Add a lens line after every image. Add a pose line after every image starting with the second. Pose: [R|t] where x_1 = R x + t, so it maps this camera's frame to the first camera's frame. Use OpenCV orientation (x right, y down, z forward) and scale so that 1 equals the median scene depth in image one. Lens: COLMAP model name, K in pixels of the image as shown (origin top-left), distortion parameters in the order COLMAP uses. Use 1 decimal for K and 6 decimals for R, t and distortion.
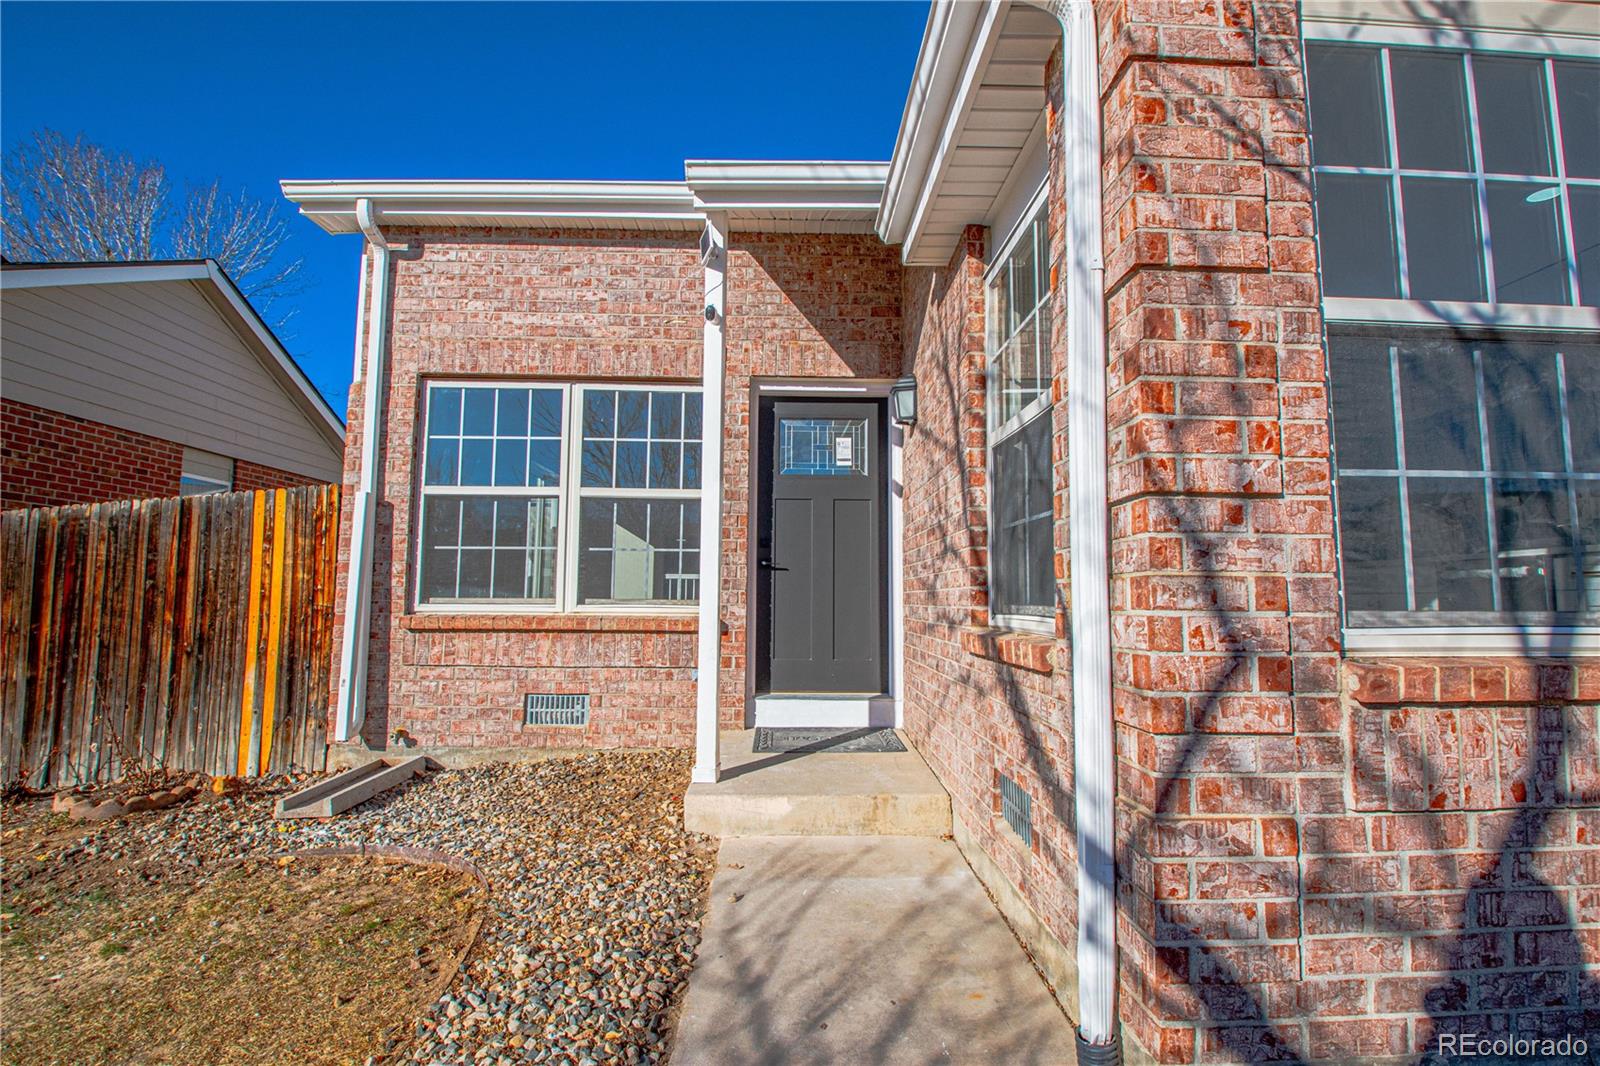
lens RADIAL K [[710.4, 0, 799.8], [0, 710.4, 544.4], [0, 0, 1]] dist [-0.017960, -0.002334]
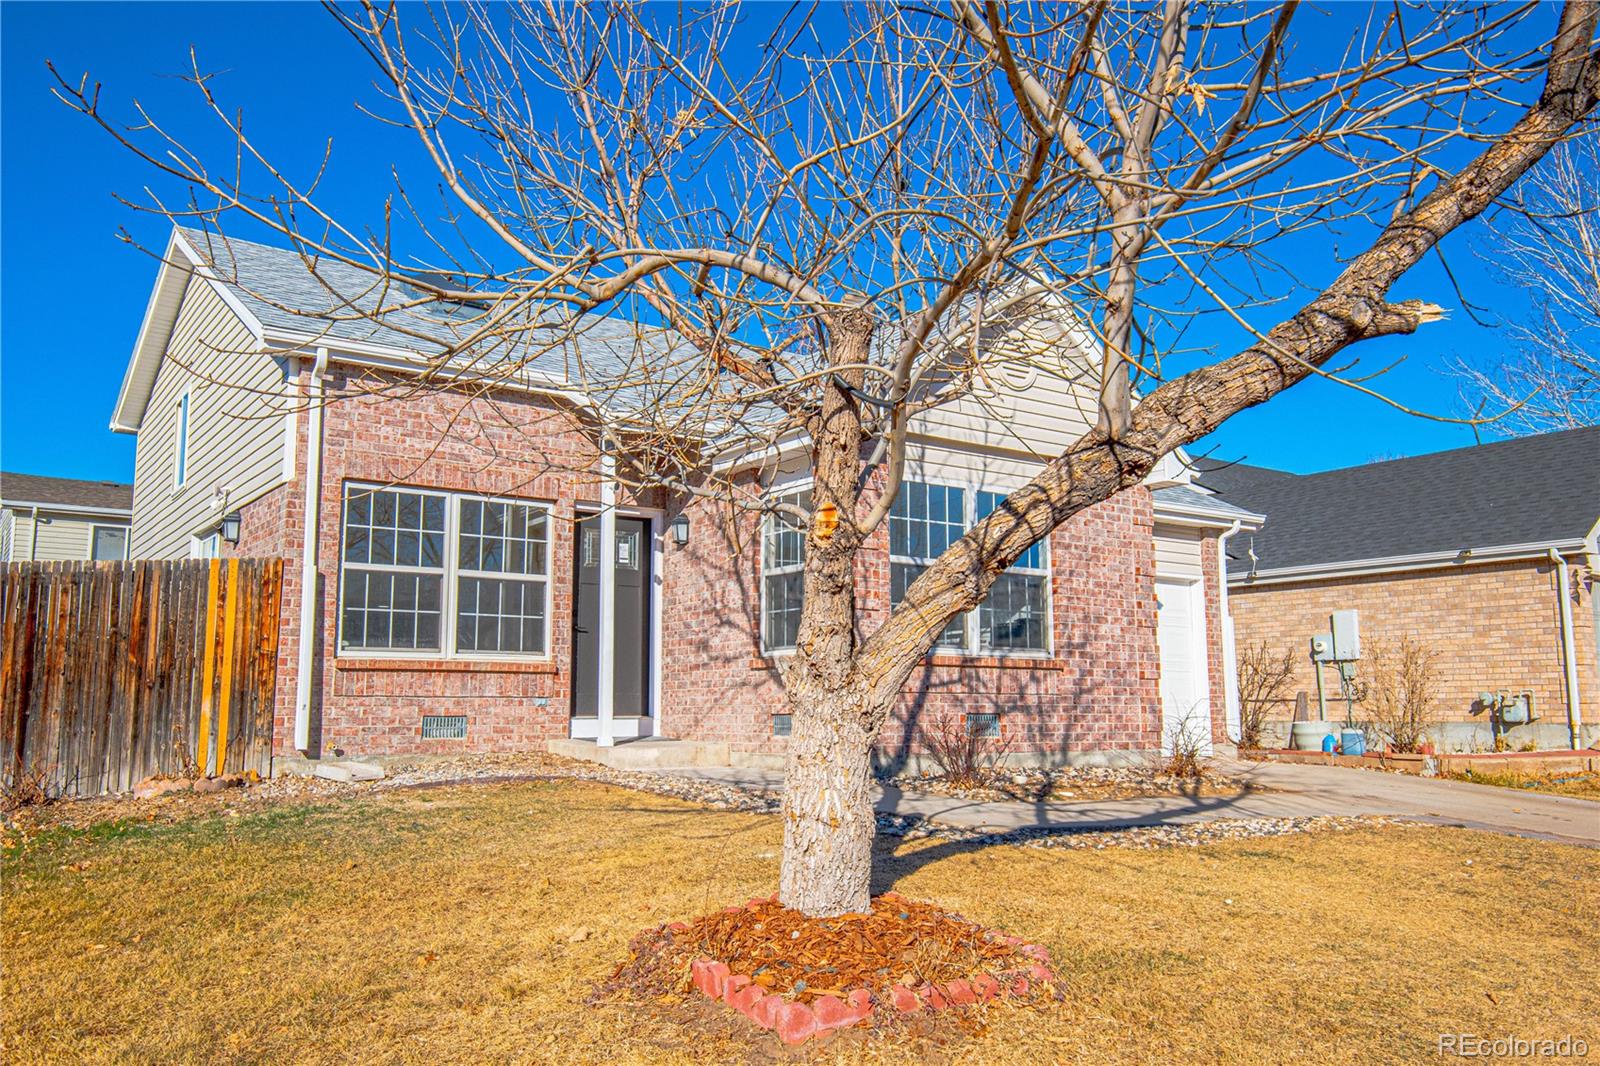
lens RADIAL K [[1273.7, 0, 801.5], [0, 1273.7, 533.9], [0, 0, 1]] dist [0.012845, 0.006859]
pose [[0.833180, 0.067273, 0.548894, -1.166793], [-0.035303, 0.997019, -0.068608, -0.001133], [-0.551874, 0.037785, 0.833071, -1.517626]]
